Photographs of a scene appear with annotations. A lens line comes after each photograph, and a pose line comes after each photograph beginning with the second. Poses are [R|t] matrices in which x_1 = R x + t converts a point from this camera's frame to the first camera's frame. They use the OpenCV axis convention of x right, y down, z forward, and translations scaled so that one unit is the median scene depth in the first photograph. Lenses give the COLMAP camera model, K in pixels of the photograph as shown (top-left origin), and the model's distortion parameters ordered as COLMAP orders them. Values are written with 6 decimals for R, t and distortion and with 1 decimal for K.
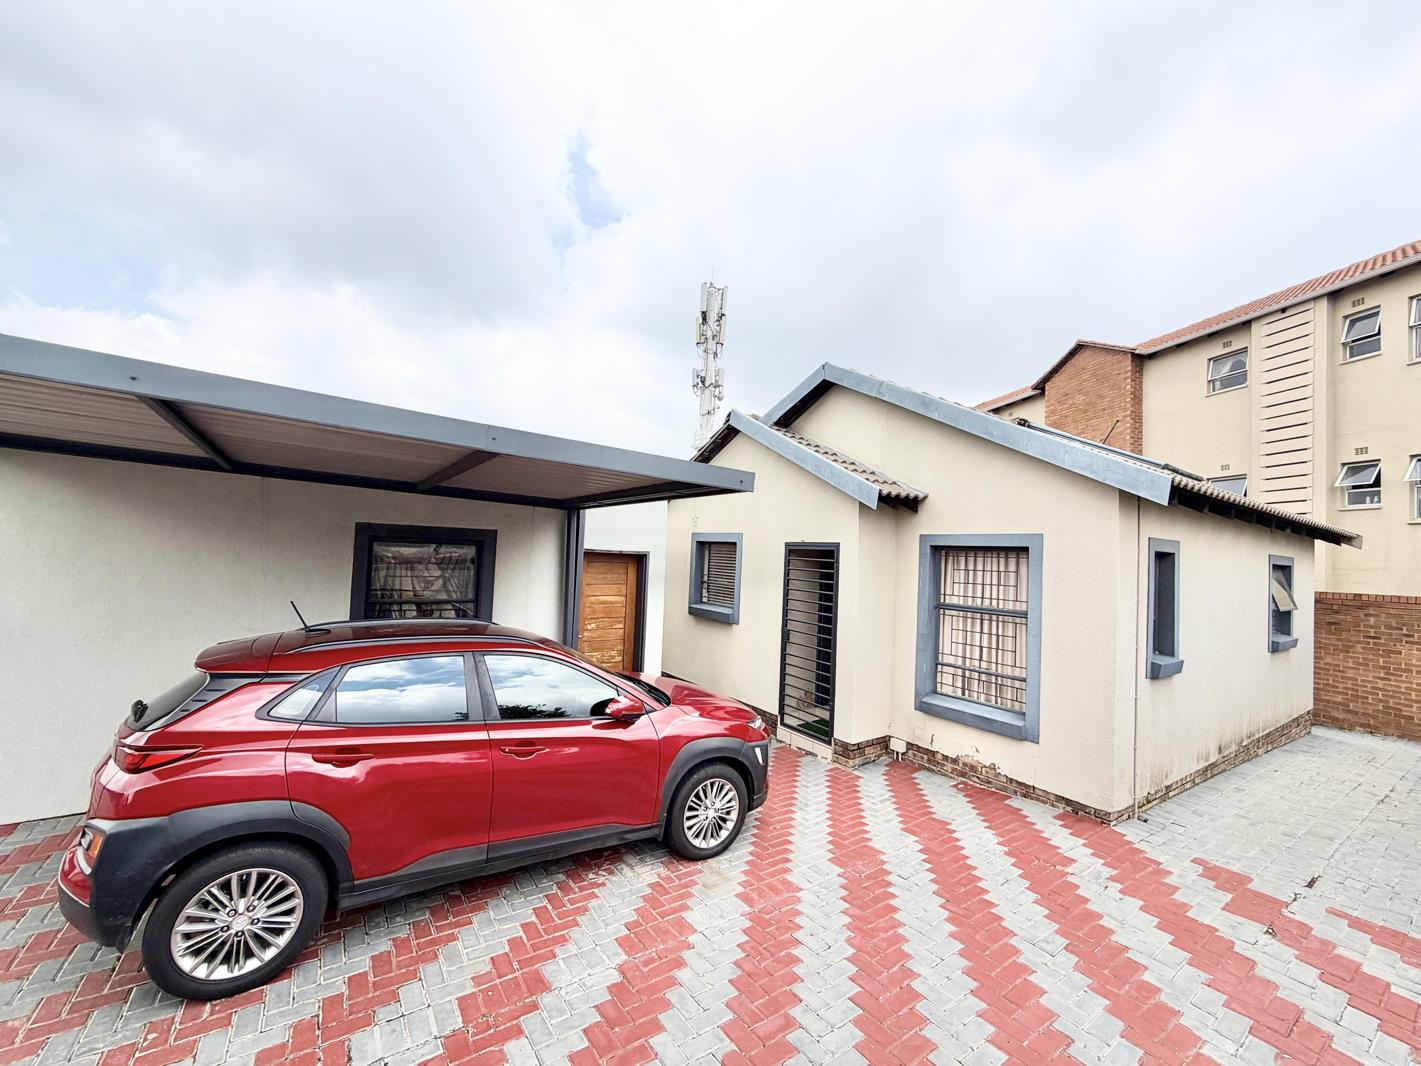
lens RADIAL K [[573.1, 0, 703.0], [0, 573.1, 534.4], [0, 0, 1]] dist [-0.001849, 0.000312]
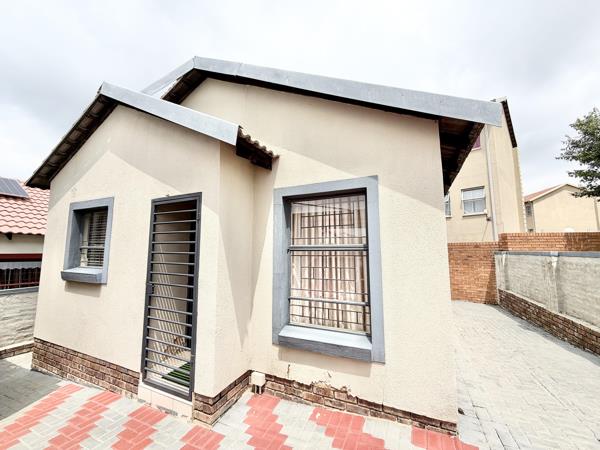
lens RADIAL K [[242.0, 0, 296.9], [0, 242.0, 225.6], [0, 0, 1]] dist [-0.001849, 0.000312]
pose [[0.864298, 0.008830, 0.502903, 0.169022], [0.021292, 0.998307, -0.054121, 0.101942], [-0.502530, 0.057485, 0.862647, 0.546241]]
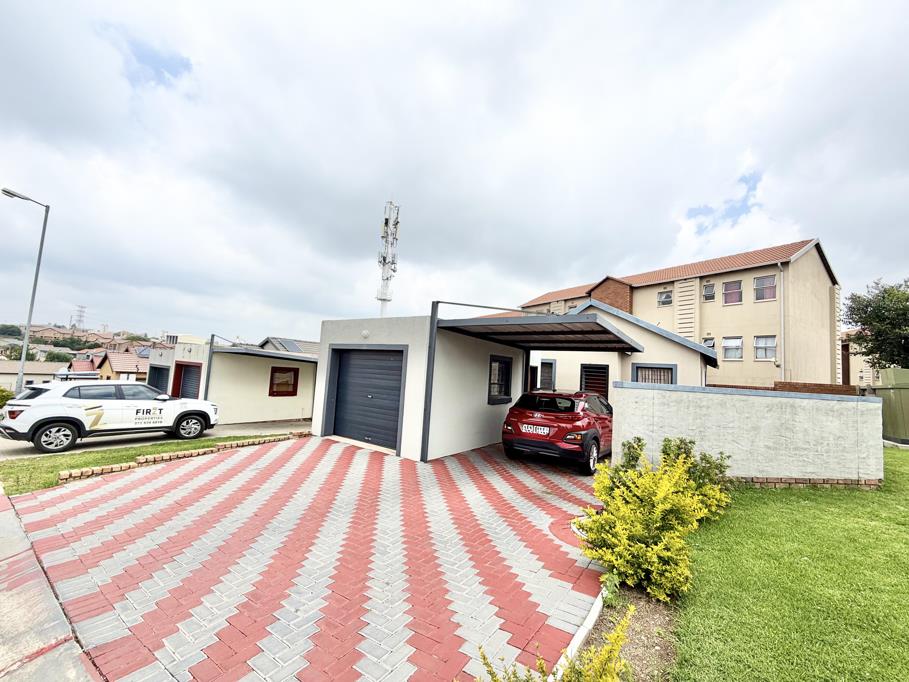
lens RADIAL K [[366.6, 0, 449.7], [0, 366.6, 341.9], [0, 0, 1]] dist [-0.001849, 0.000312]
pose [[0.944355, 0.041964, 0.326239, -1.172519], [-0.034536, 0.998996, -0.028531, -0.020755], [-0.327109, 0.015676, 0.944857, -0.529754]]
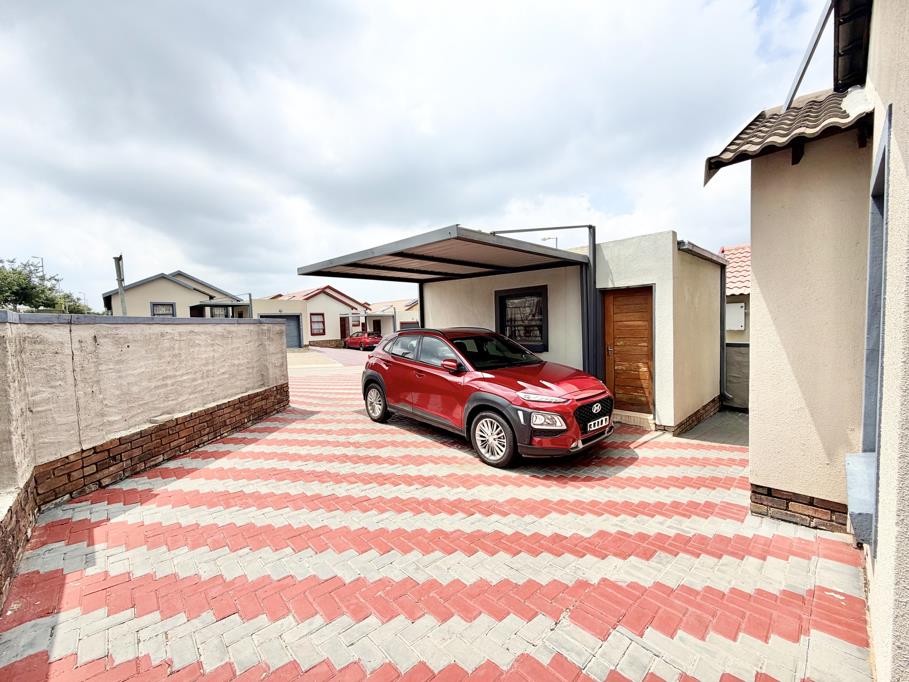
lens RADIAL K [[366.6, 0, 449.7], [0, 366.6, 341.9], [0, 0, 1]] dist [-0.001849, 0.000312]
pose [[0.146940, 0.003870, -0.989138, 0.683797], [0.072596, 0.997253, 0.014686, 0.123652], [0.986478, -0.073965, 0.146256, 0.499429]]
